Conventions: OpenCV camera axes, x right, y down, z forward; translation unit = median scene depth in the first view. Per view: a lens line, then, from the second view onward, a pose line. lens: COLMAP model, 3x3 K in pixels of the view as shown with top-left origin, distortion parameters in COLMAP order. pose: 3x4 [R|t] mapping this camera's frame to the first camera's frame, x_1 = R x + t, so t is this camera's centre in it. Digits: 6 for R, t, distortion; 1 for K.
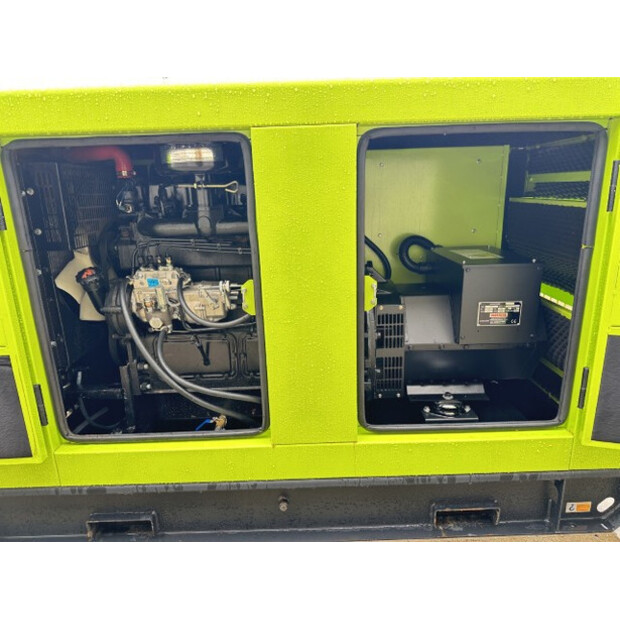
lens RADIAL K [[438.2, 0, 306.6], [0, 438.2, 313.4], [0, 0, 1]] dist [0.039405, -0.056655]
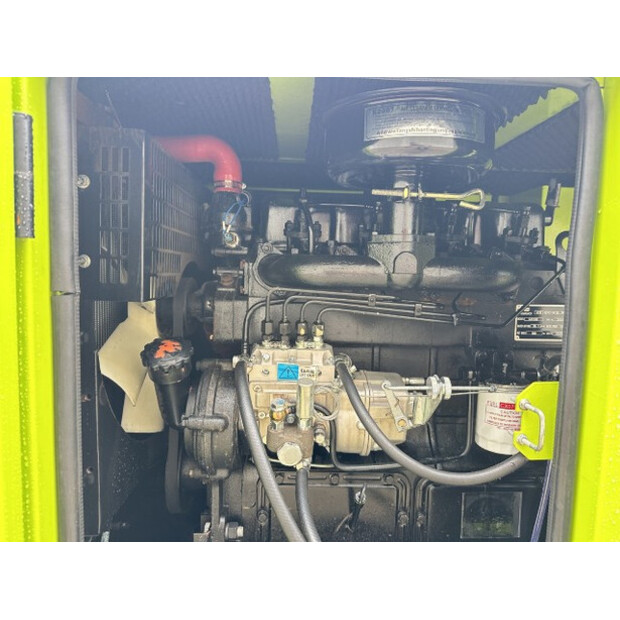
lens RADIAL K [[437.7, 0, 307.4], [0, 437.7, 305.5], [0, 0, 1]] dist [0.052201, -0.063142]
pose [[0.997913, 0.051395, 0.039081, -0.348408], [-0.043112, 0.980985, -0.189236, -0.049447], [-0.048064, 0.187157, 0.981154, 0.472191]]
